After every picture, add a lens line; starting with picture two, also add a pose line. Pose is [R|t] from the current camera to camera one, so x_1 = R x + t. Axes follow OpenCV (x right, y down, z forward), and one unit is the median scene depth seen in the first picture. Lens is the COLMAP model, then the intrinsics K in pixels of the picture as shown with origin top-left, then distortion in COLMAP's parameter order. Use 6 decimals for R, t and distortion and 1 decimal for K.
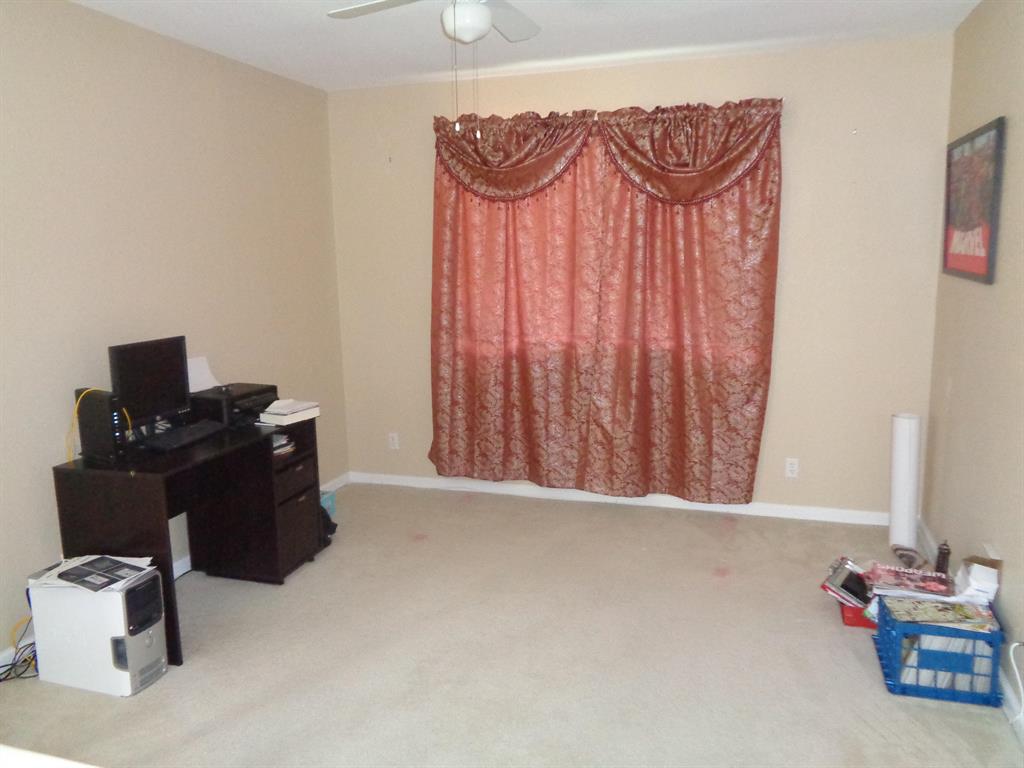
lens RADIAL K [[758.7, 0, 512.0], [0, 758.7, 384.0], [0, 0, 1]] dist [-0.002625, -0.005019]
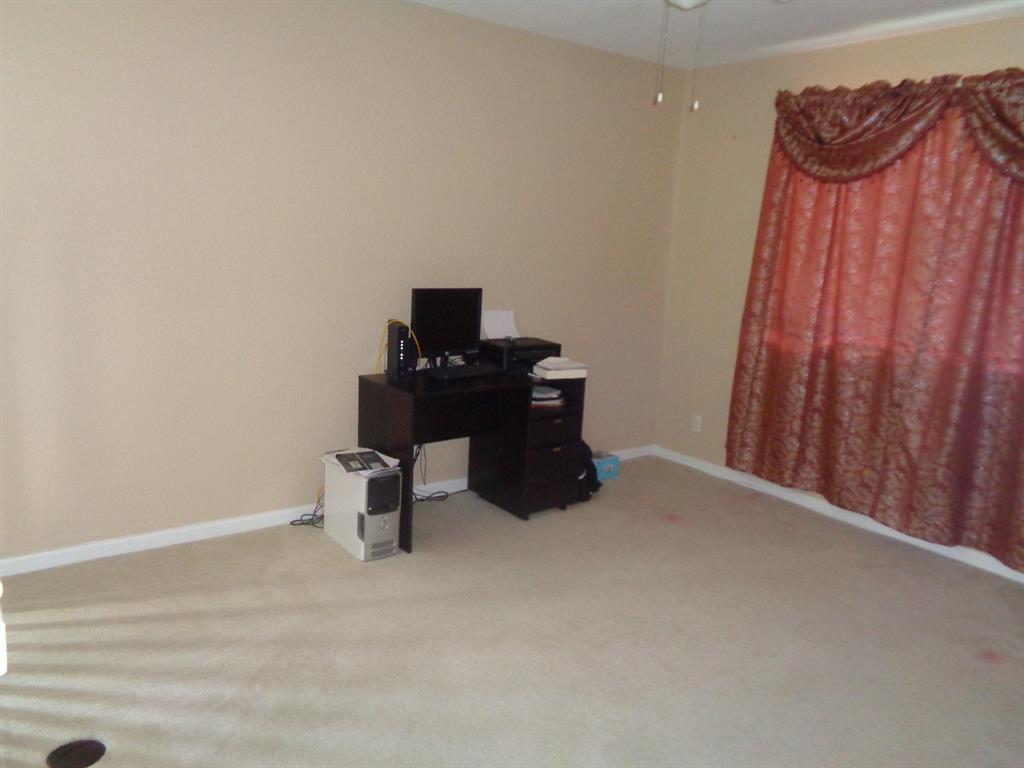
lens RADIAL K [[760.5, 0, 512.0], [0, 760.5, 384.0], [0, 0, 1]] dist [0.003753, 0.000515]
pose [[0.816267, 0.173733, -0.550932, 0.221597], [-0.162554, 0.984246, 0.069535, -0.005956], [0.554333, 0.032797, 0.831649, 0.043887]]
